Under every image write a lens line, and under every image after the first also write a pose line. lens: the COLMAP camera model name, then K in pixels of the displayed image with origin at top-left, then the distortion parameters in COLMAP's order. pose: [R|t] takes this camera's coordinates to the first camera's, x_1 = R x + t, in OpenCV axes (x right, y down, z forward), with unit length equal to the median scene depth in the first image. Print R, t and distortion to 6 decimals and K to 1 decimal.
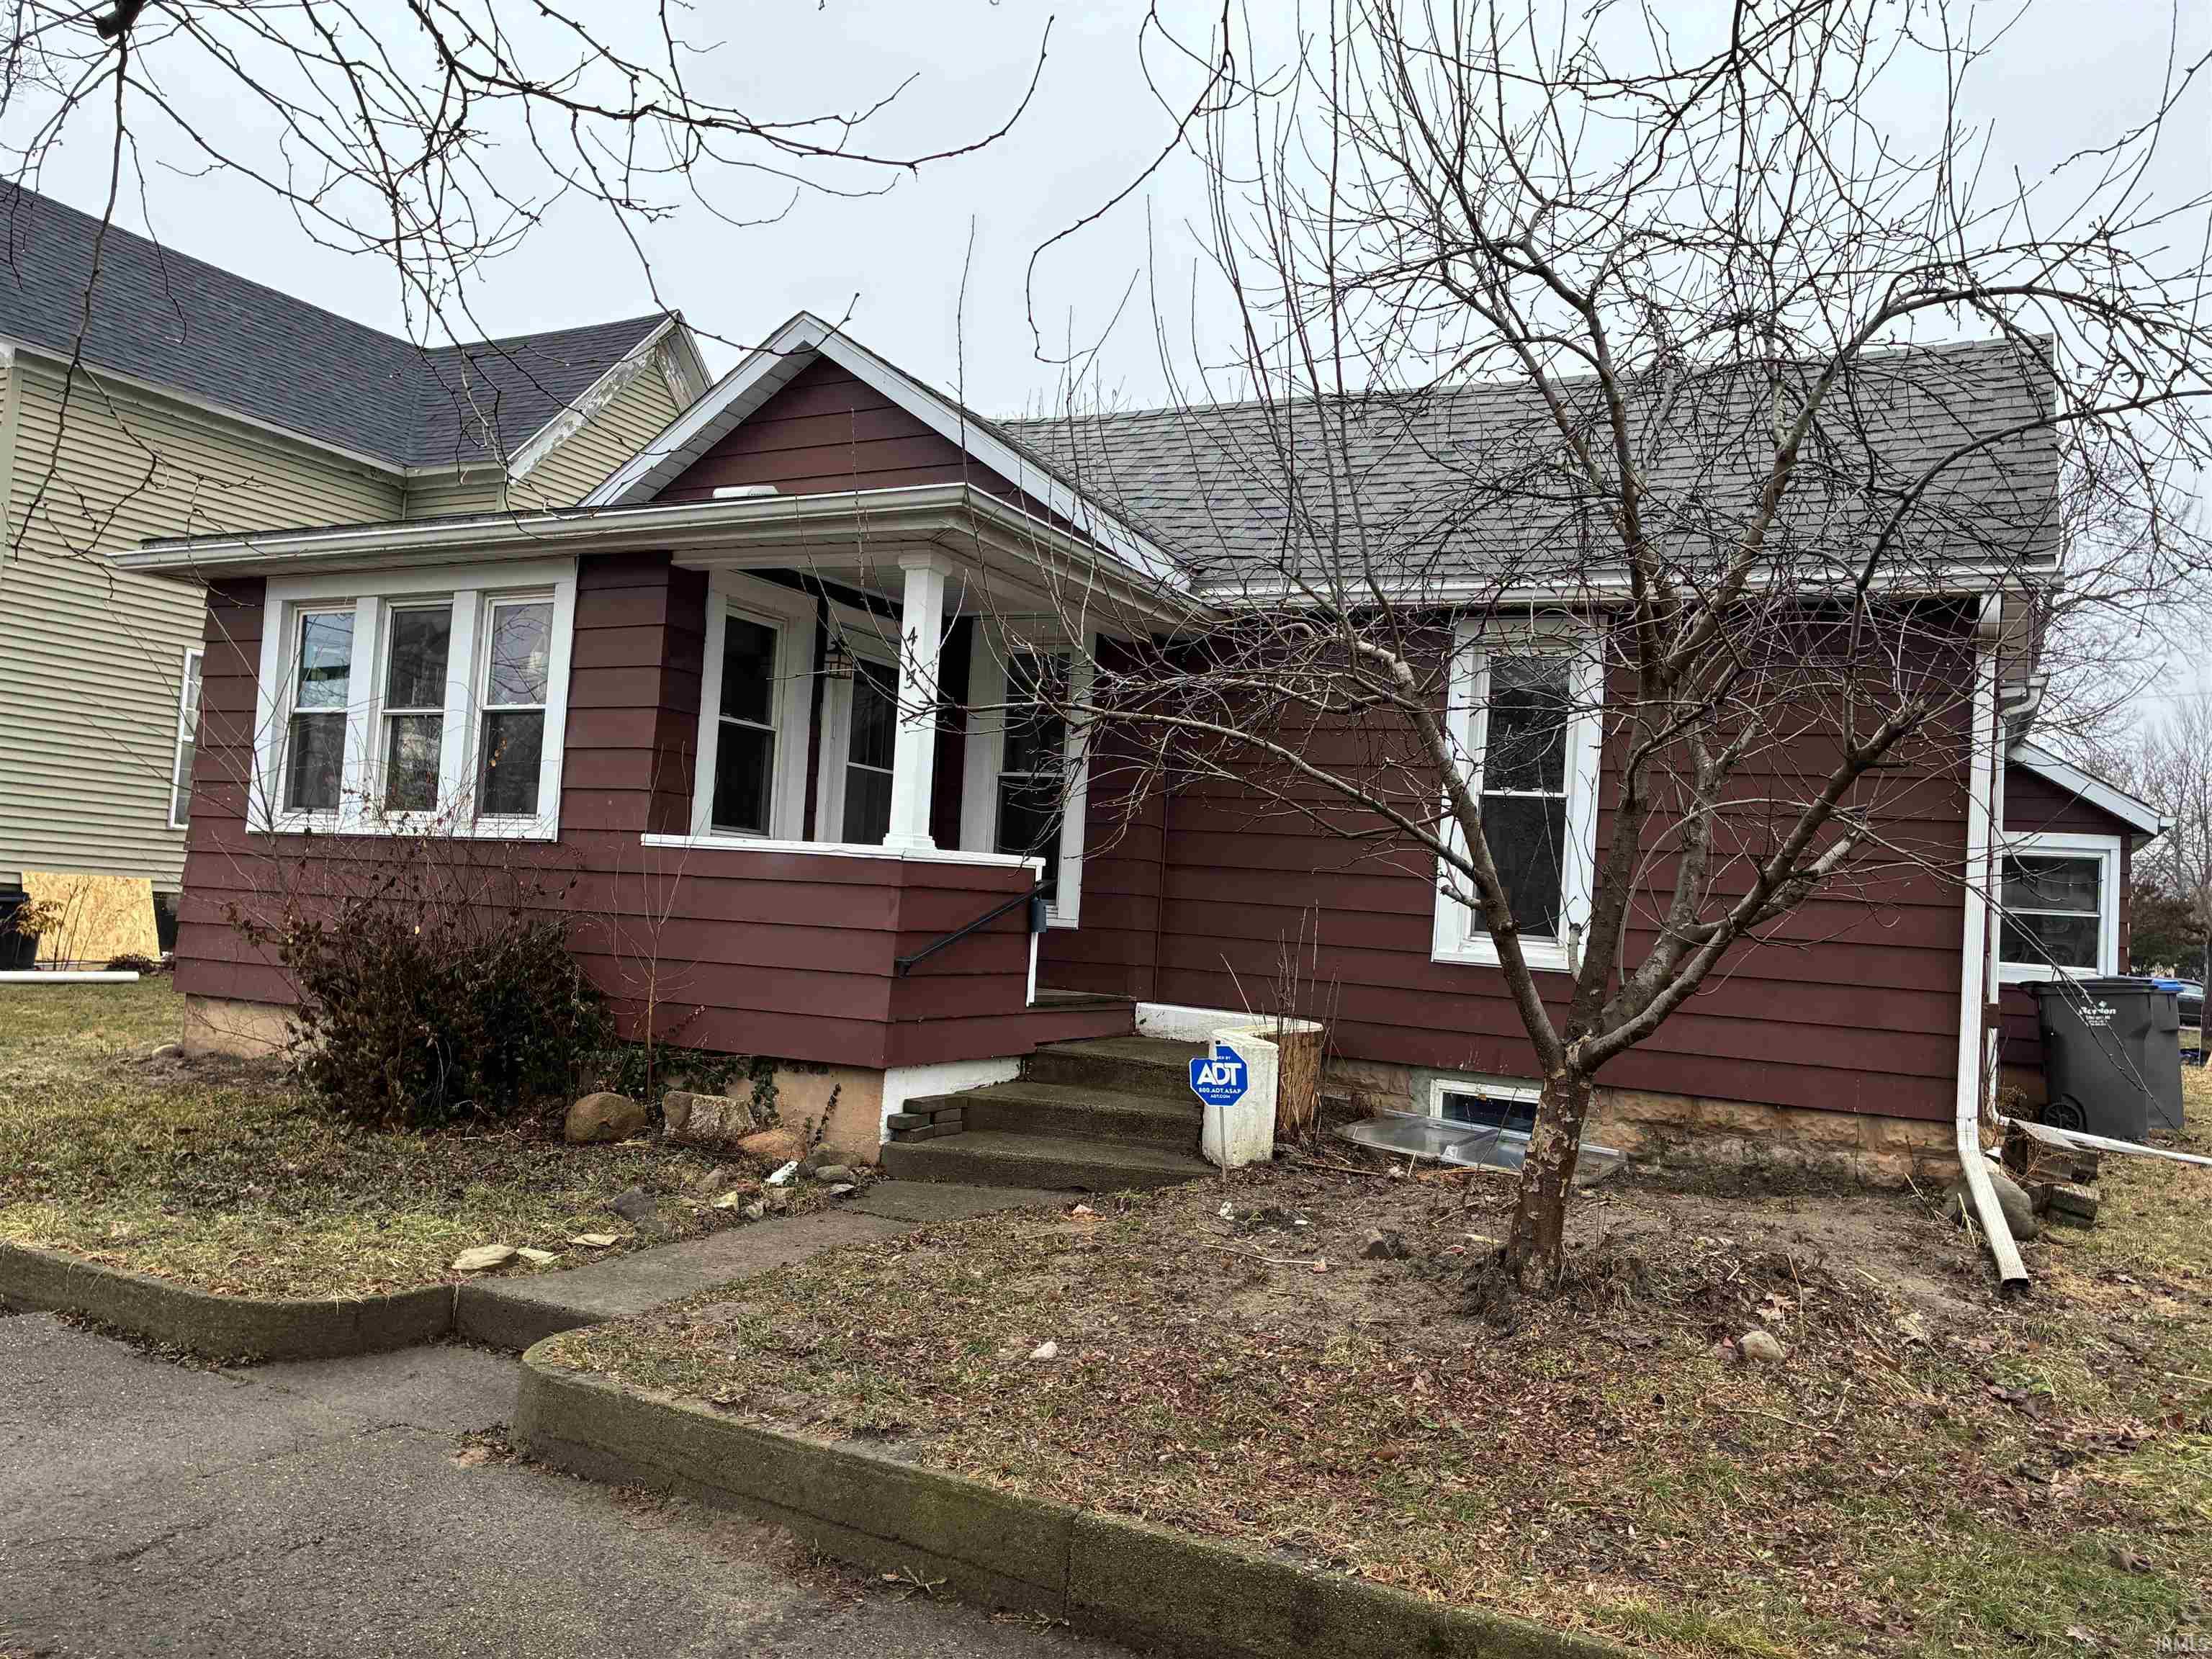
lens RADIAL K [[1681.0, 0, 1110.5], [0, 1681.0, 816.8], [0, 0, 1]] dist [0.040375, -0.050020]
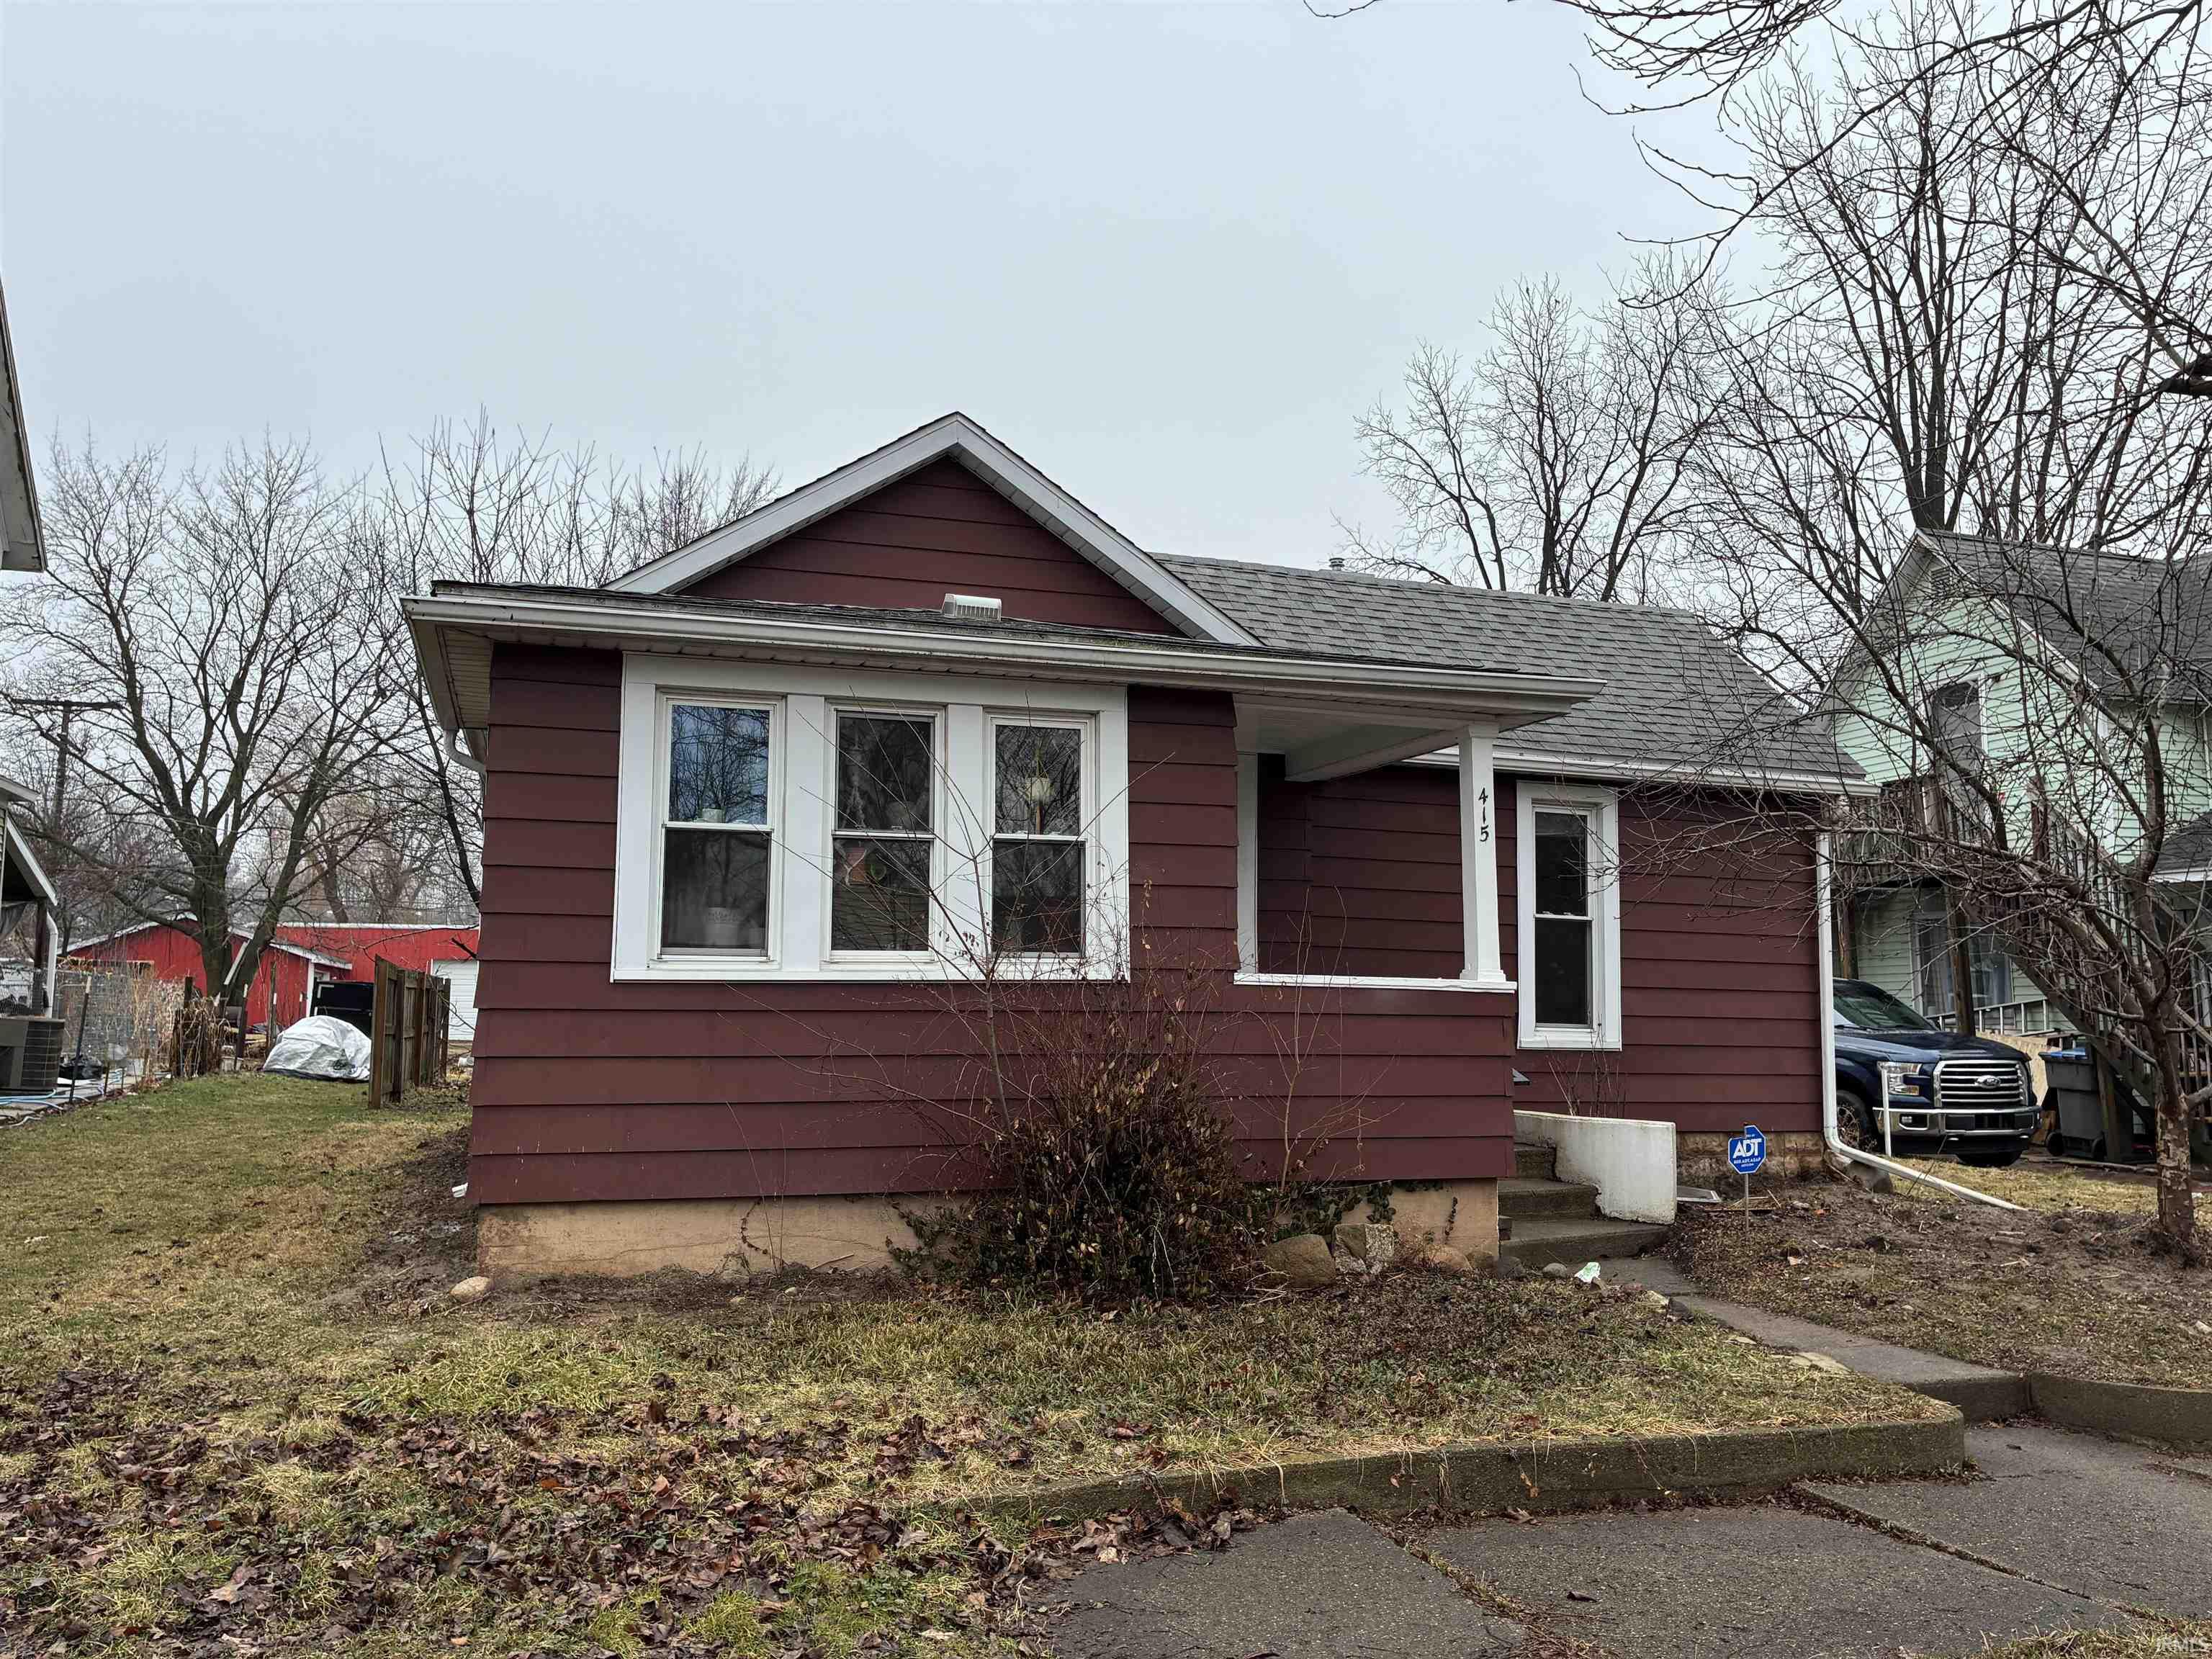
lens RADIAL K [[1681.0, 0, 1110.5], [0, 1681.0, 816.8], [0, 0, 1]] dist [0.040375, -0.050020]
pose [[0.700282, 0.031383, 0.713176, -0.973606], [-0.006824, 0.999282, -0.037273, -0.042076], [-0.713834, 0.021234, 0.699993, 0.328705]]
